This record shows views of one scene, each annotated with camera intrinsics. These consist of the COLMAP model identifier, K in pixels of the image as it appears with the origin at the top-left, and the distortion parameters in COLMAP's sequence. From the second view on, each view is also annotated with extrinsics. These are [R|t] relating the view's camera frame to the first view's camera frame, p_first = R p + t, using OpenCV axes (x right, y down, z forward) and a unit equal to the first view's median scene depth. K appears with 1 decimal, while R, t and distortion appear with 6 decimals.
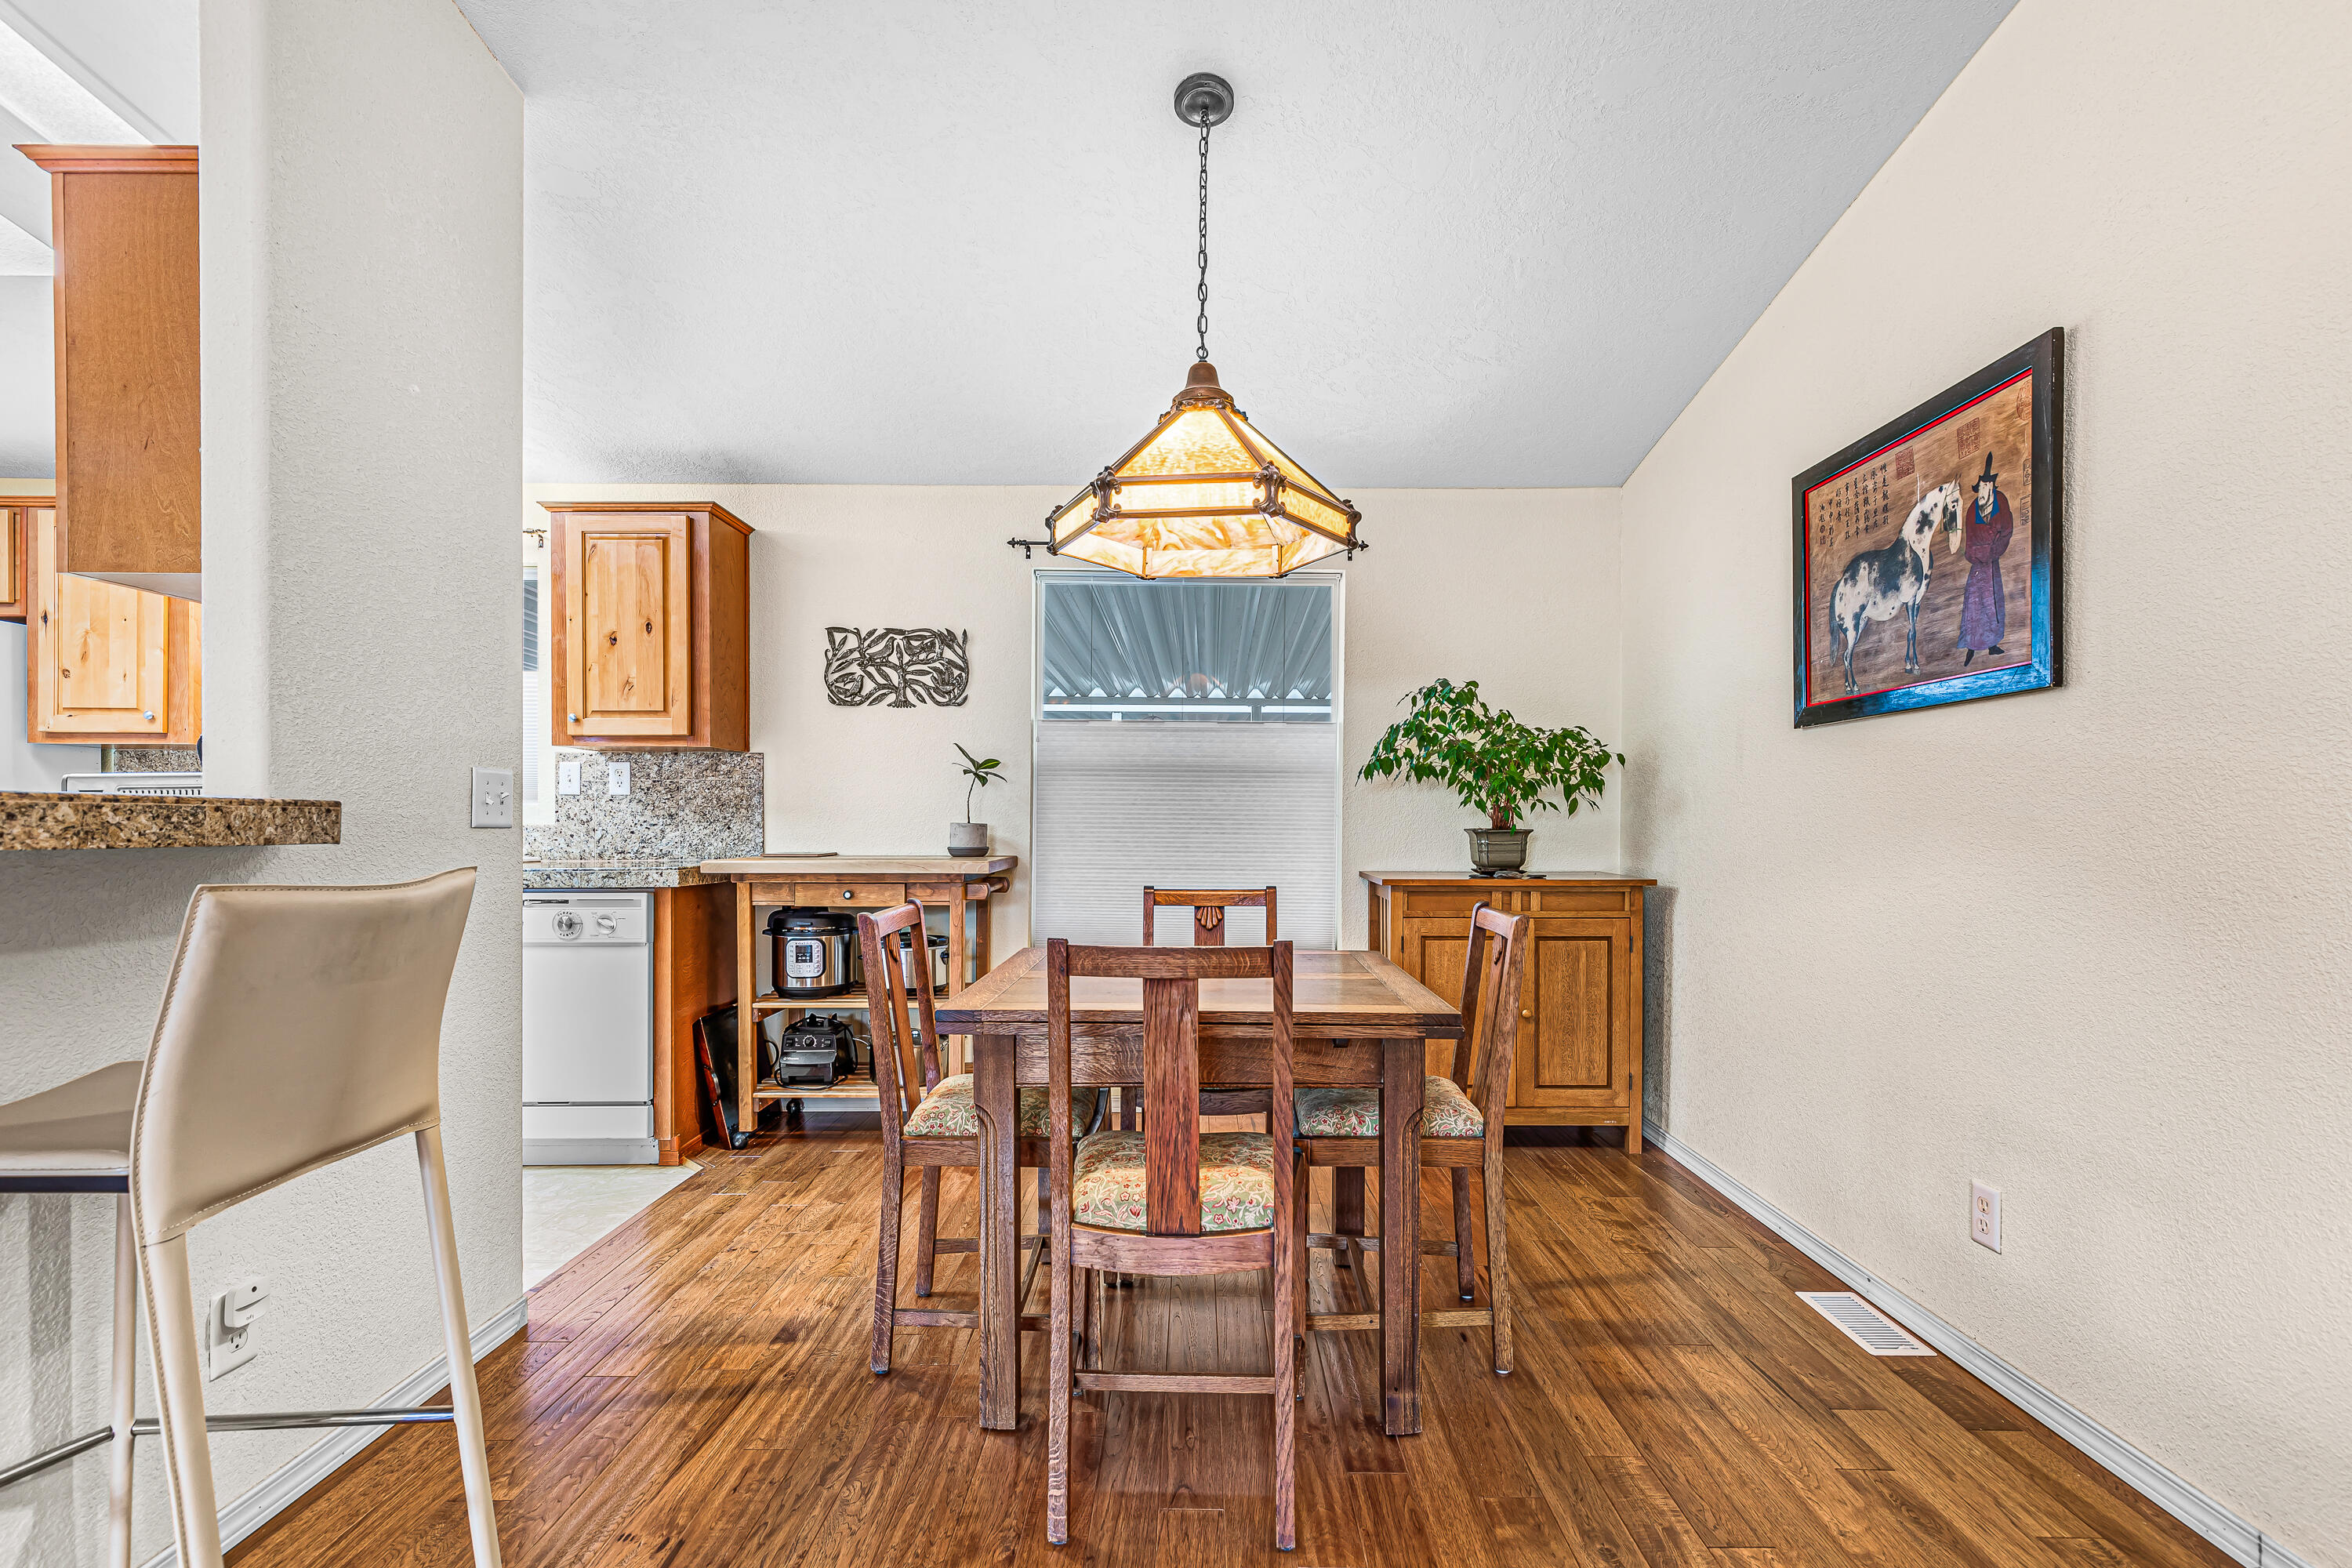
lens RADIAL K [[1080.5, 0, 1198.9], [0, 1080.5, 830.4], [0, 0, 1]] dist [0.002612, 0.000434]
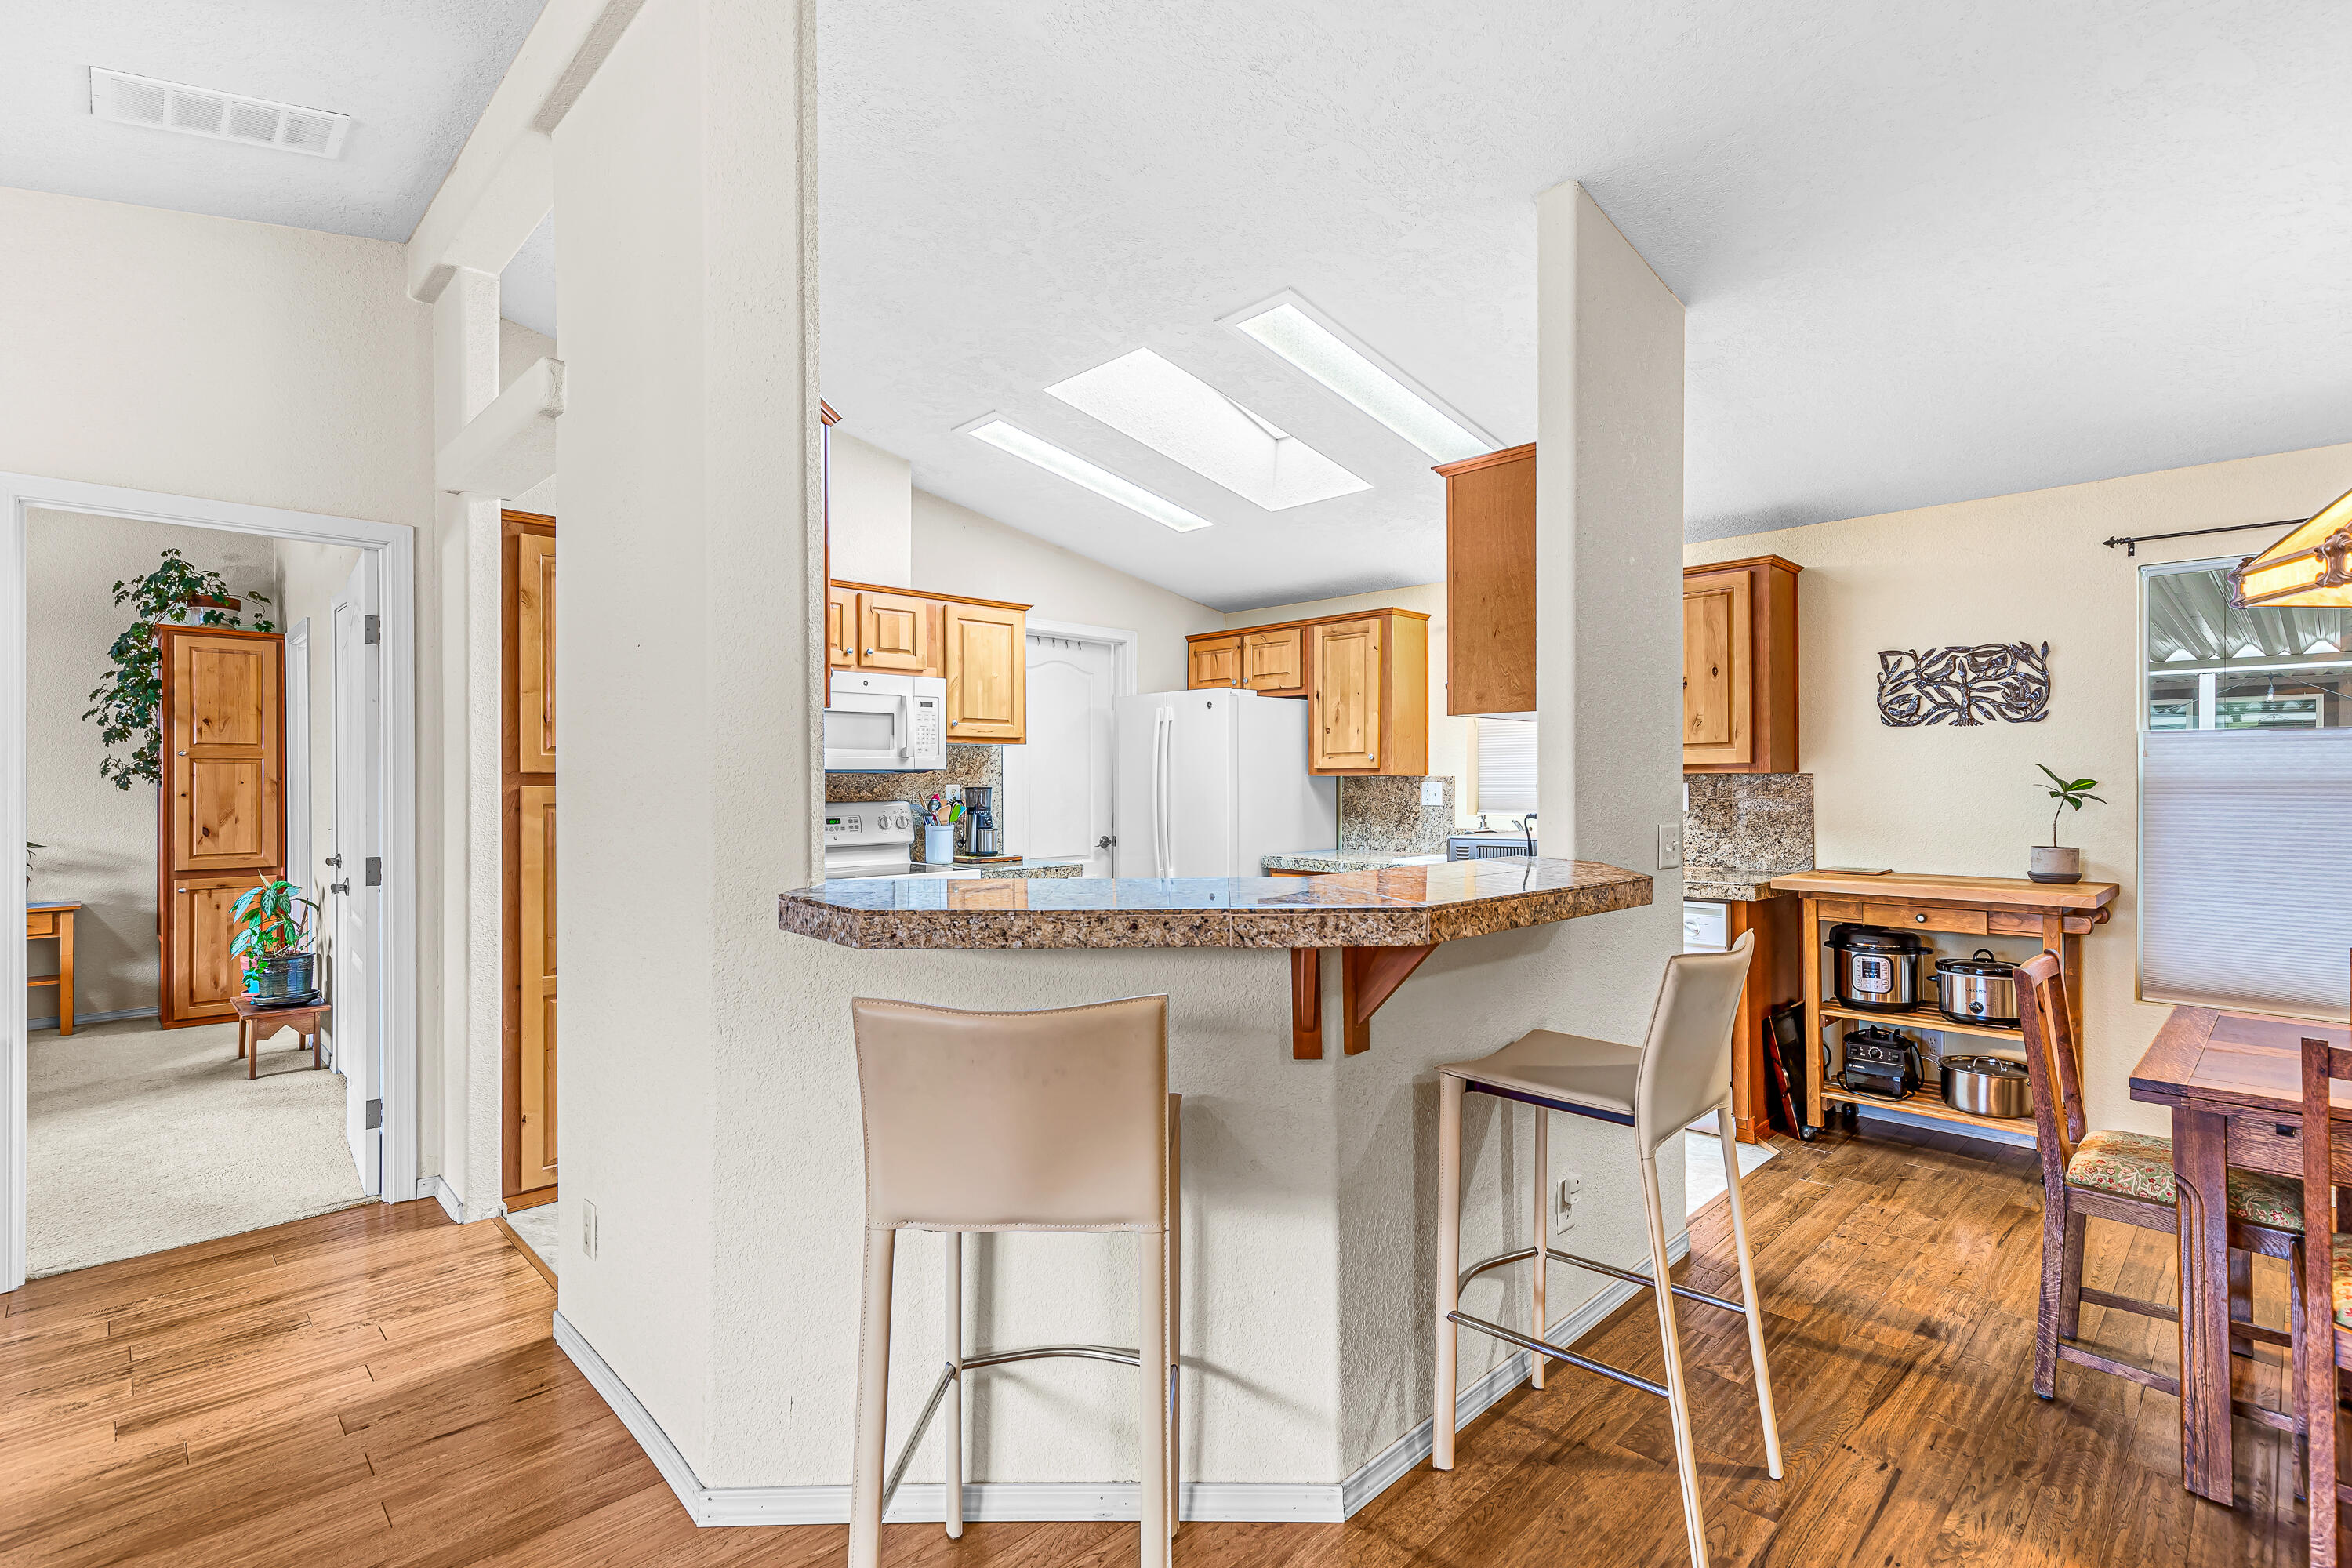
lens RADIAL K [[1093.6, 0, 1223.1], [0, 1093.6, 778.0], [0, 0, 1]] dist [0.005210, 0.000085]
pose [[0.709213, -0.007610, -0.704953, -0.055863], [-0.001235, 0.999927, -0.012037, -0.058634], [0.704993, 0.009408, 0.709152, -0.206496]]
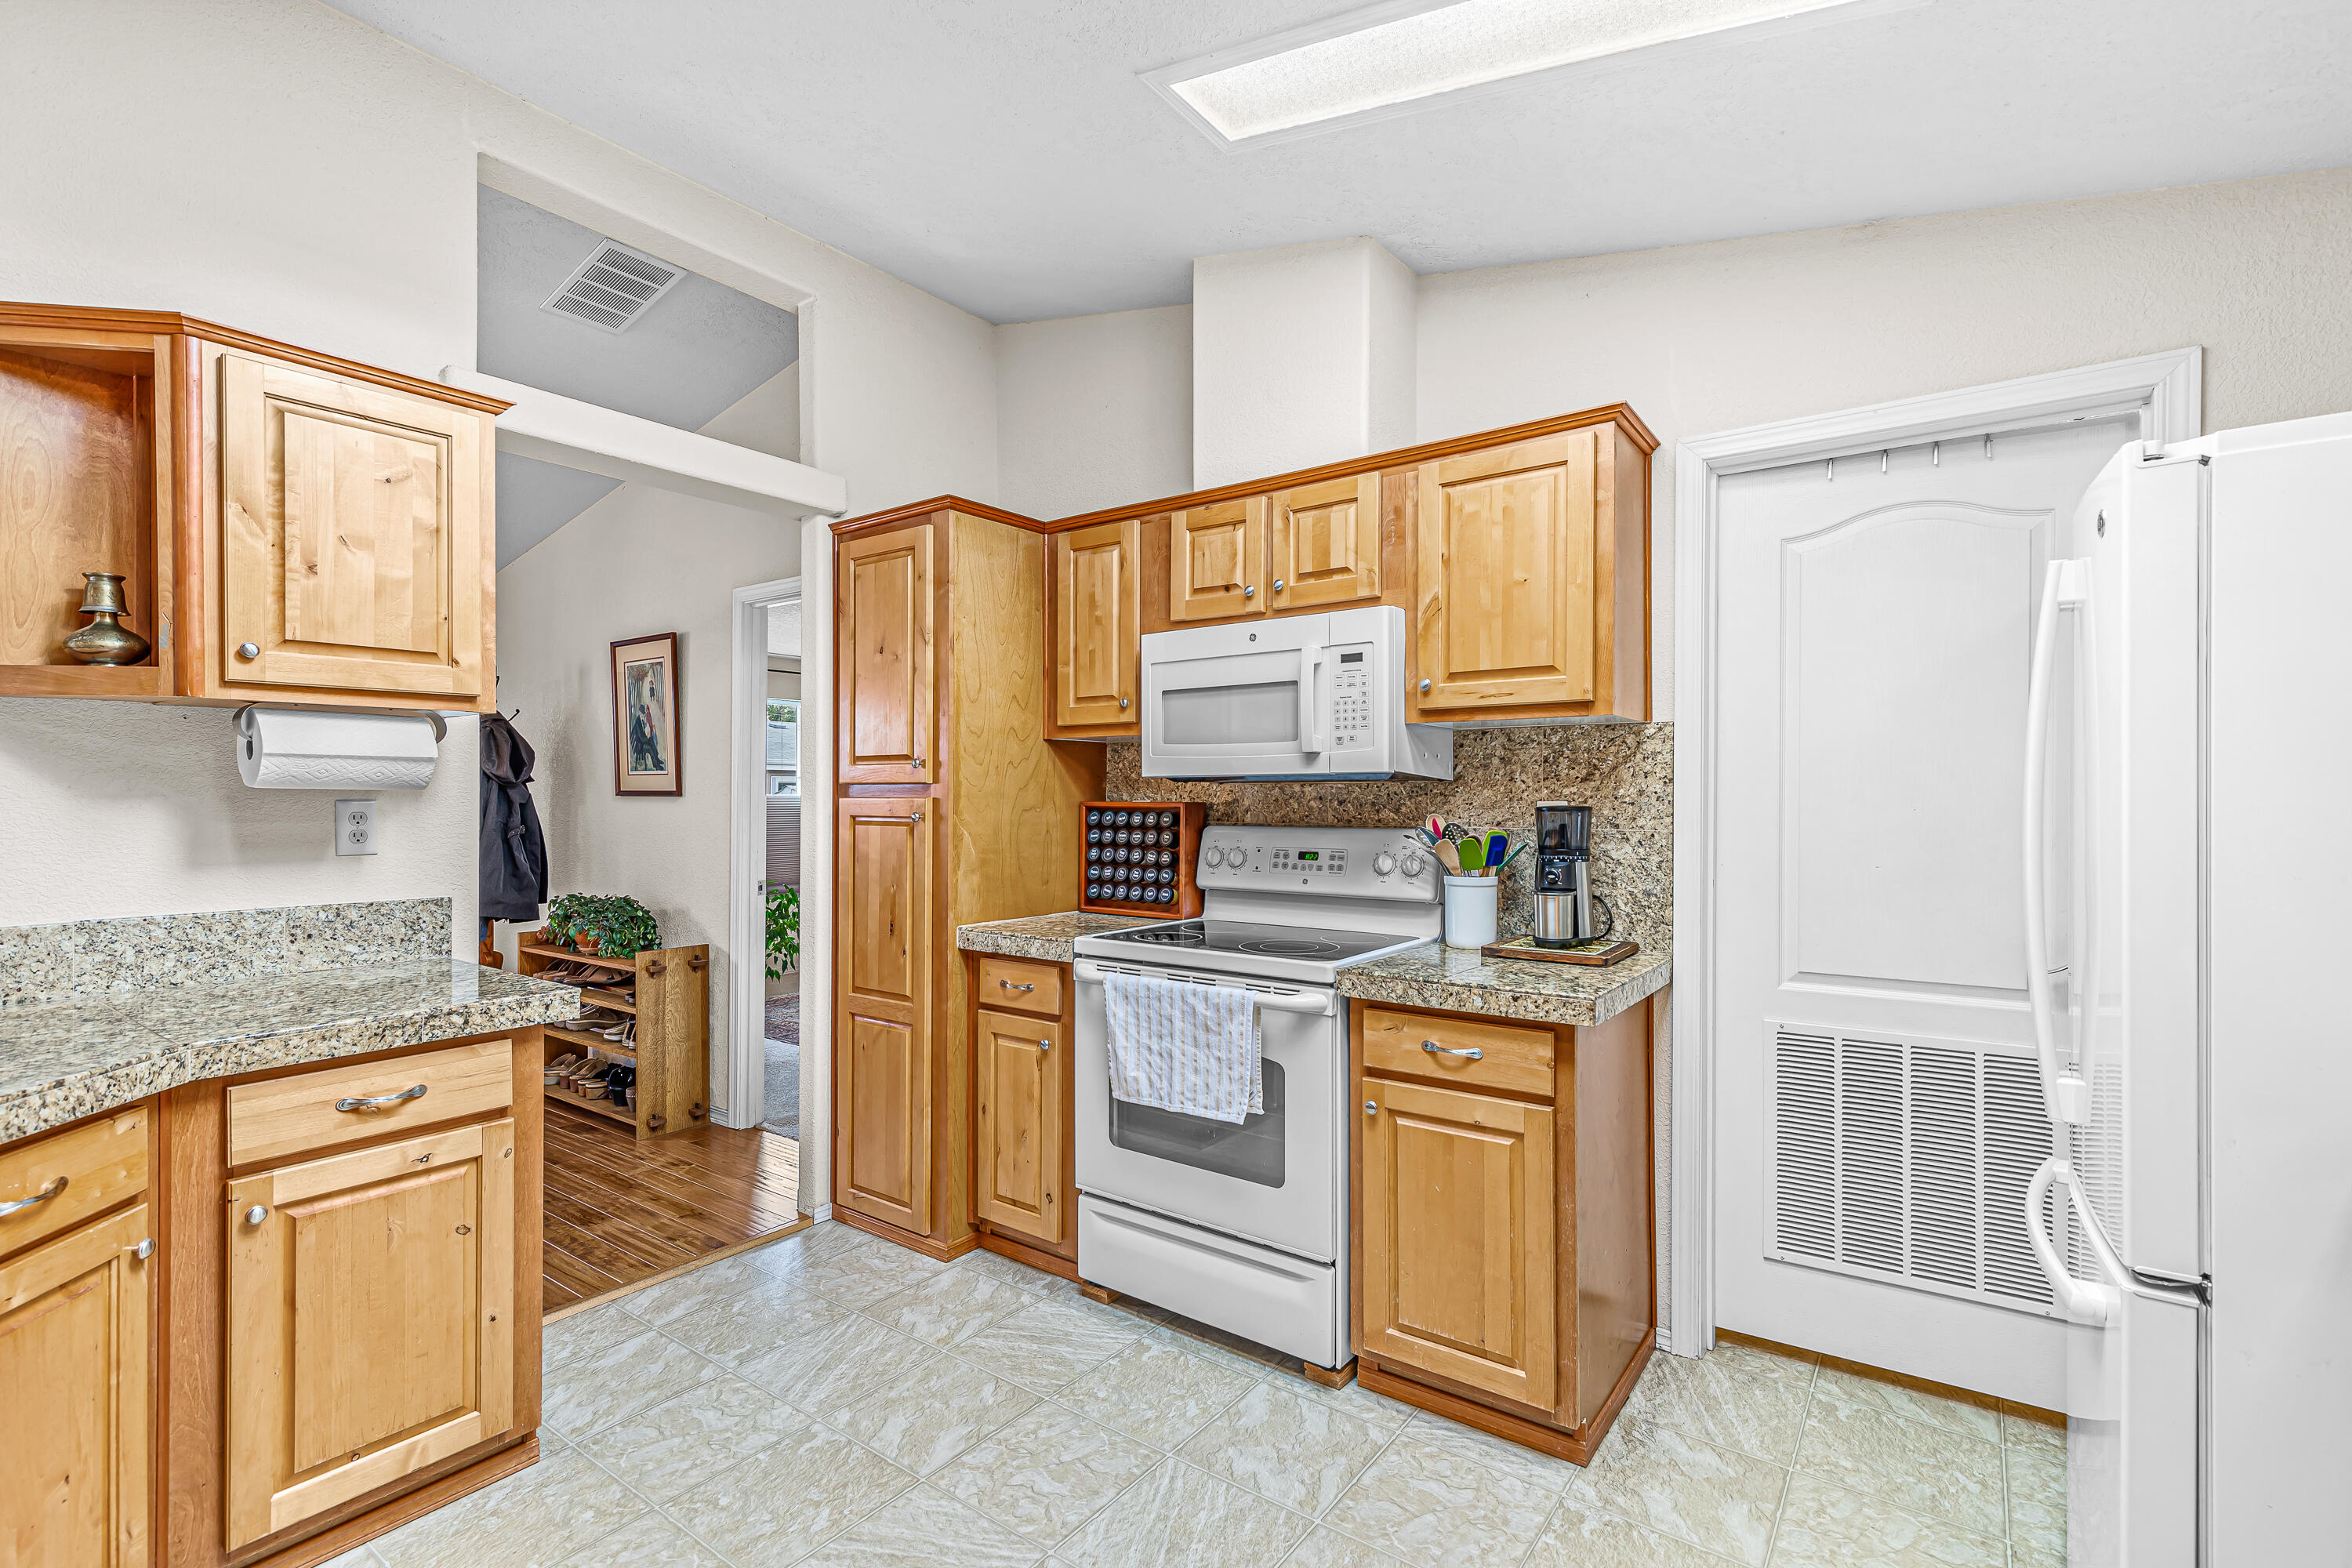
lens RADIAL K [[1097.4, 0, 1219.4], [0, 1097.4, 776.5], [0, 0, 1]] dist [0.014457, -0.000031]
pose [[-0.589689, -0.021615, -0.807341, -0.581025], [-0.014594, 0.999764, -0.016106, -0.070289], [0.807498, 0.002285, -0.589865, 0.794212]]
